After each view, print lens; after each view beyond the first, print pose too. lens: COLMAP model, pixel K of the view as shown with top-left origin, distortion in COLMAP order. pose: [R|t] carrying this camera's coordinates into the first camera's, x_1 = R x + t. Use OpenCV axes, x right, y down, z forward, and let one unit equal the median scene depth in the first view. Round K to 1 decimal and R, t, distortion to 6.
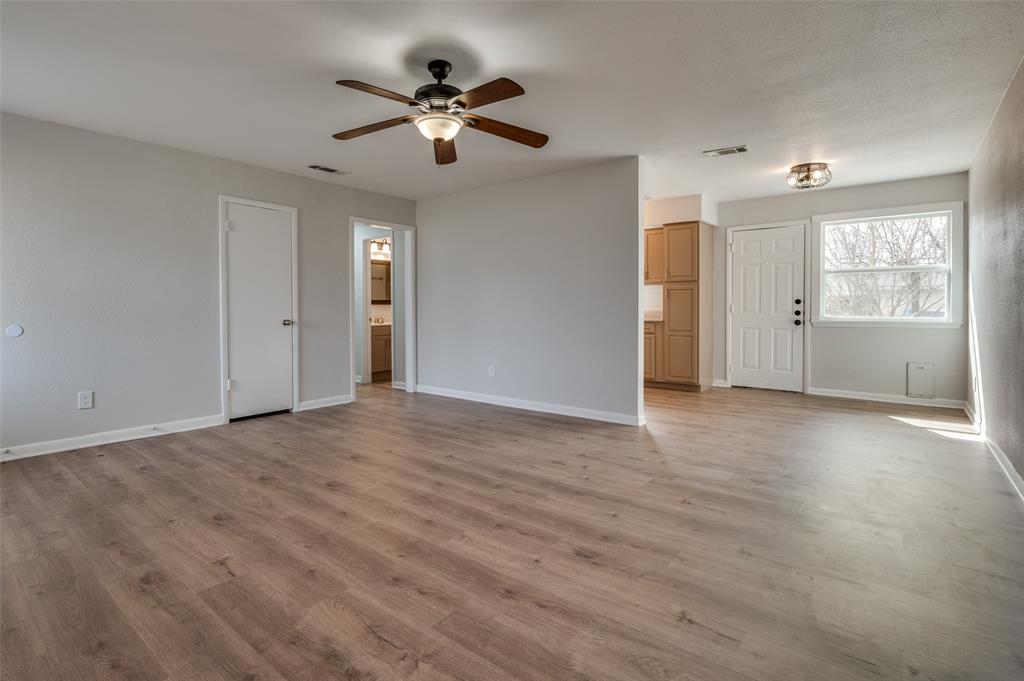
lens RADIAL K [[489.6, 0, 519.3], [0, 489.6, 314.1], [0, 0, 1]] dist [-0.024811, 0.001469]
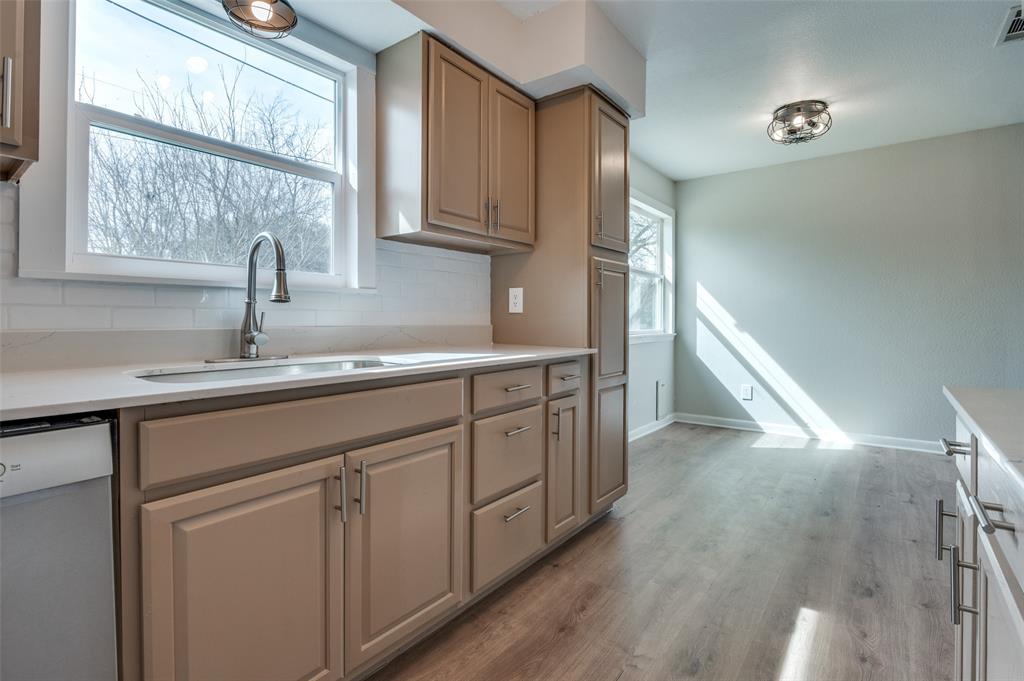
lens RADIAL K [[501.5, 0, 511.4], [0, 501.5, 320.8], [0, 0, 1]] dist [-0.013741, -0.000377]
pose [[-0.001796, 0.002220, 0.999996, -0.148255], [0.009822, 0.999949, -0.002202, -0.016638], [-0.999950, 0.009818, -0.001817, 2.012780]]
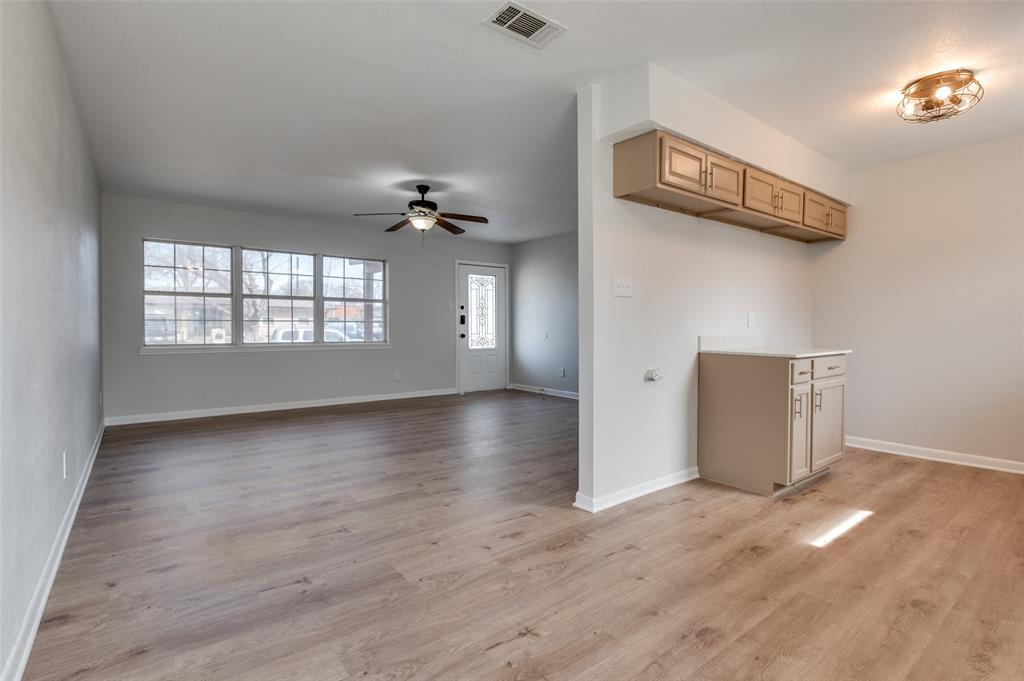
lens RADIAL K [[497.0, 0, 503.5], [0, 497.0, 331.0], [0, 0, 1]] dist [-0.012157, 0.000565]
pose [[-0.268571, 0.013313, -0.963168, 1.217025], [-0.011918, 0.999782, 0.017143, -0.024878], [0.963186, 0.016083, -0.268353, 1.435057]]
